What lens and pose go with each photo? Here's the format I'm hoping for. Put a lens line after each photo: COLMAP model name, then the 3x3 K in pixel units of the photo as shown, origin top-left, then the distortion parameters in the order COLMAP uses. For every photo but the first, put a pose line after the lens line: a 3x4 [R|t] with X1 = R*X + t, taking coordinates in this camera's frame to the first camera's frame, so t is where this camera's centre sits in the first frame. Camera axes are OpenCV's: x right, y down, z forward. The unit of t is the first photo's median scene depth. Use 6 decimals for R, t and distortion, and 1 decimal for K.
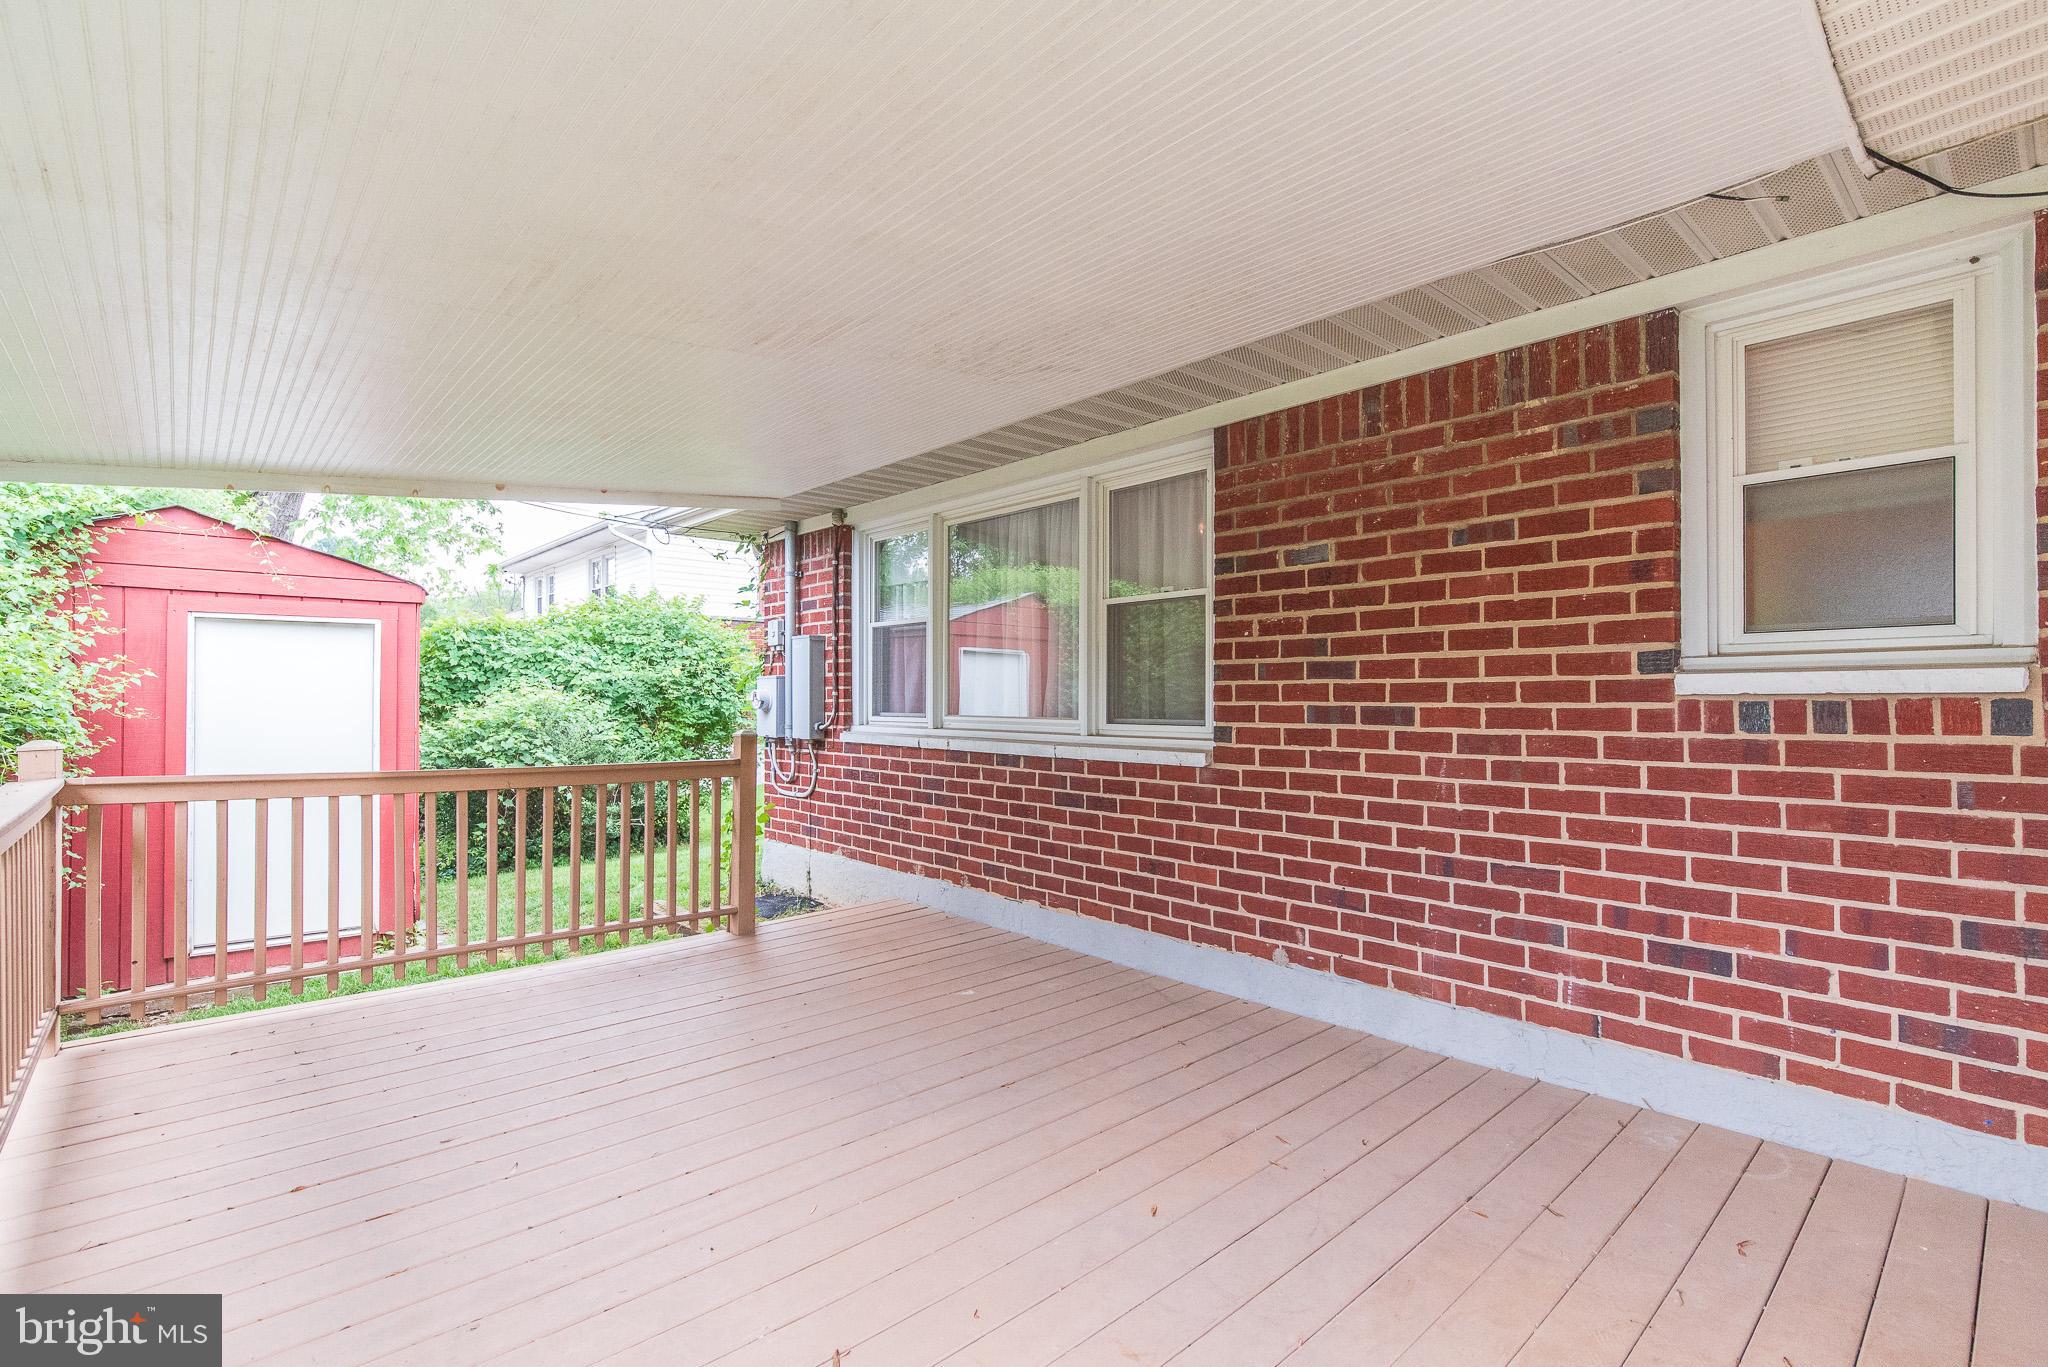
lens RADIAL K [[931.7, 0, 1017.0], [0, 931.7, 693.3], [0, 0, 1]] dist [-0.002795, -0.000338]
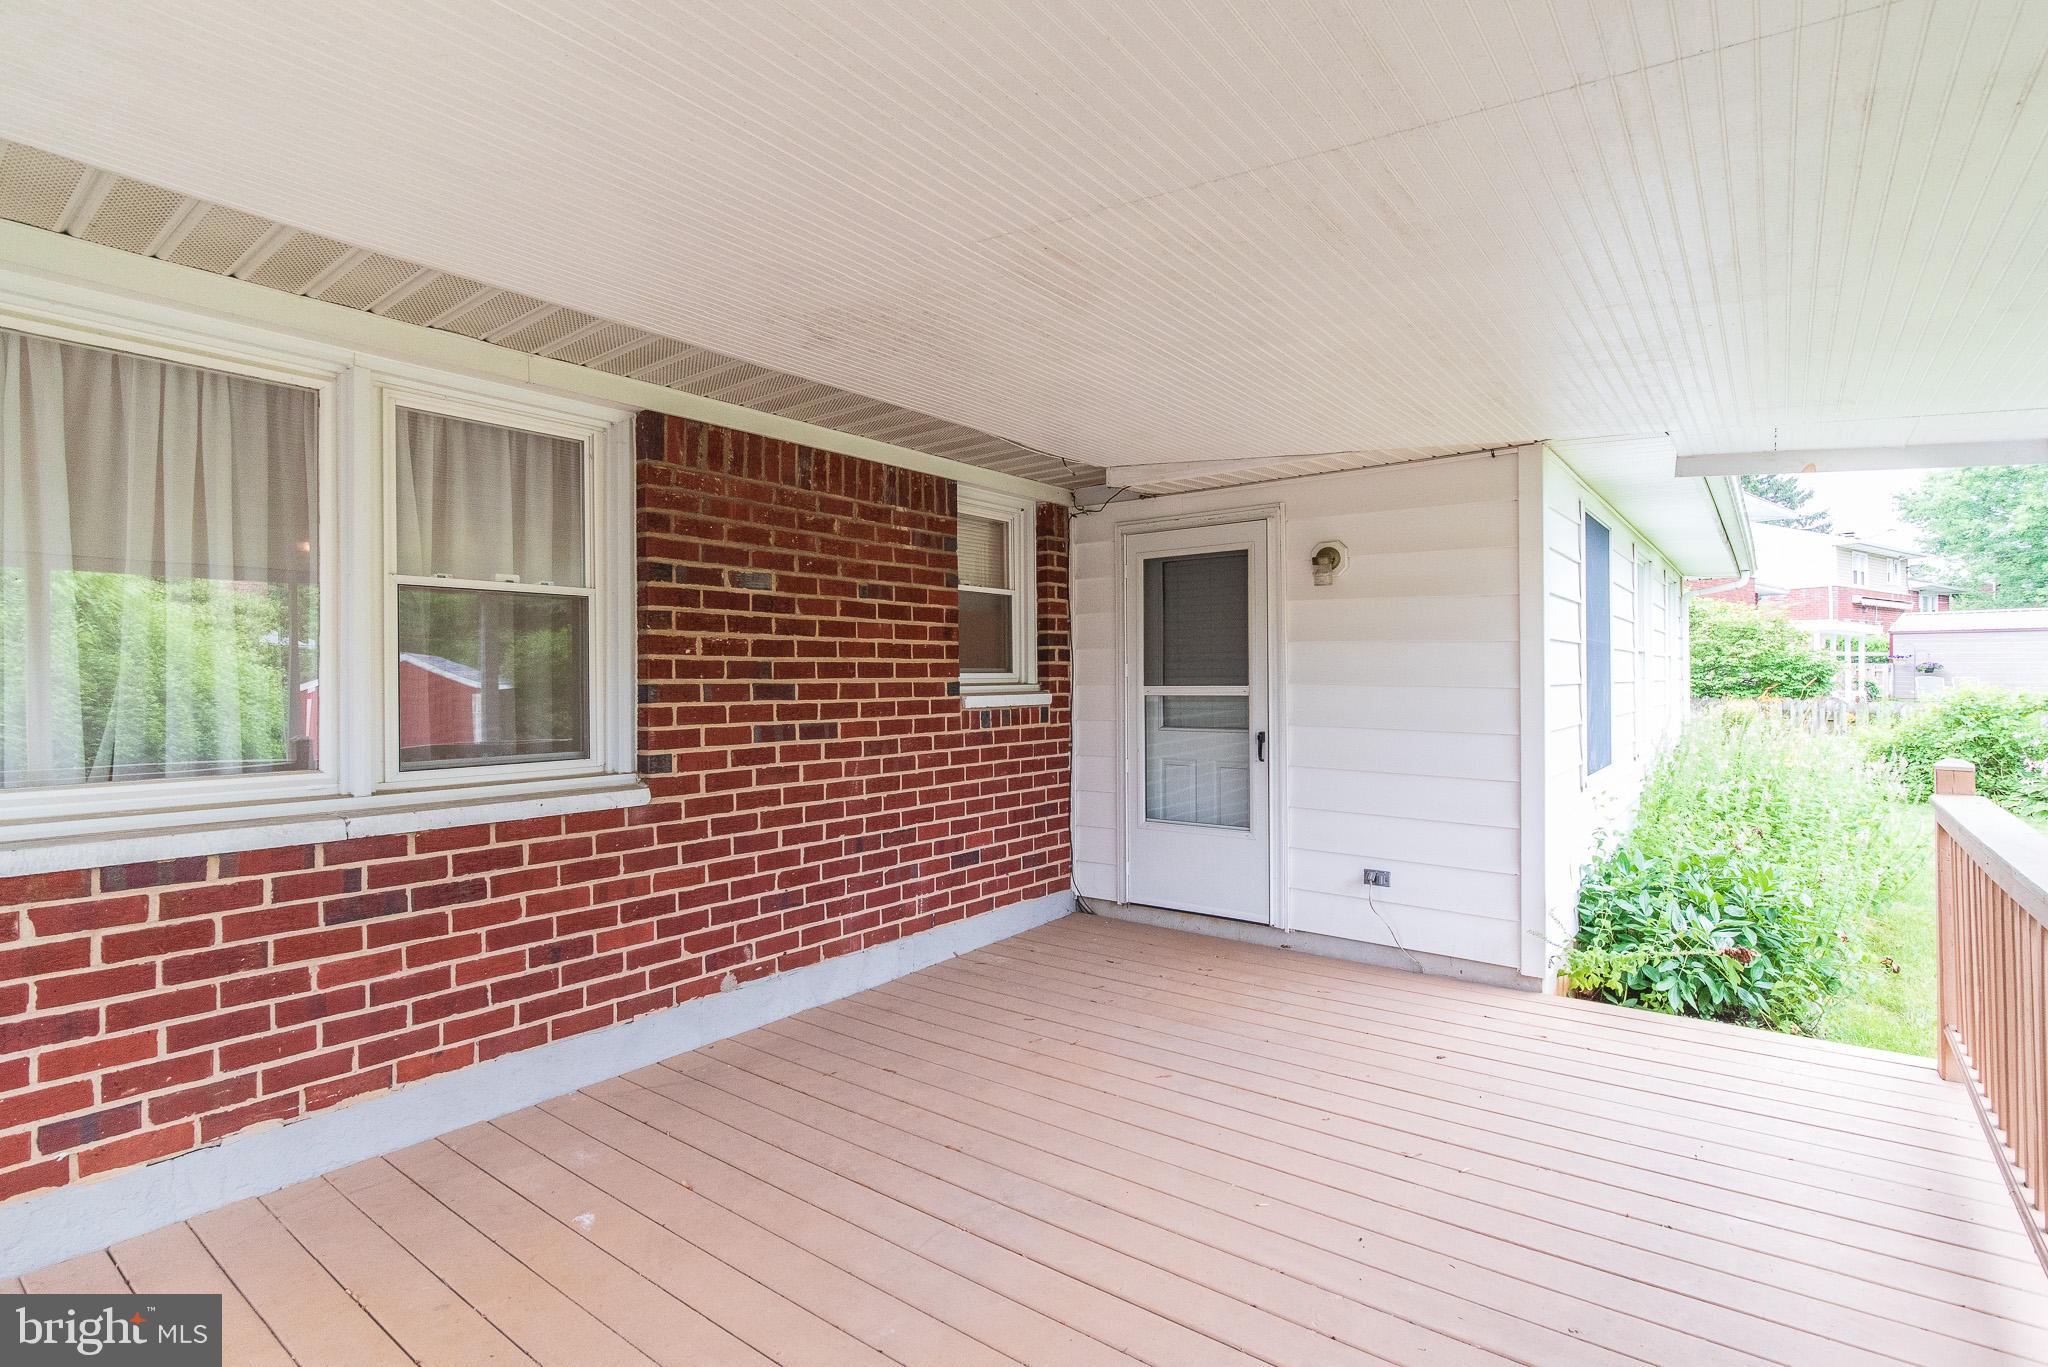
lens RADIAL K [[931.7, 0, 1021.9], [0, 931.7, 673.8], [0, 0, 1]] dist [-0.002795, -0.000338]
pose [[-0.153417, 0.008246, 0.988127, -0.766786], [0.002133, 0.999966, -0.008013, -0.036359], [-0.988159, 0.000878, -0.153430, 0.877172]]
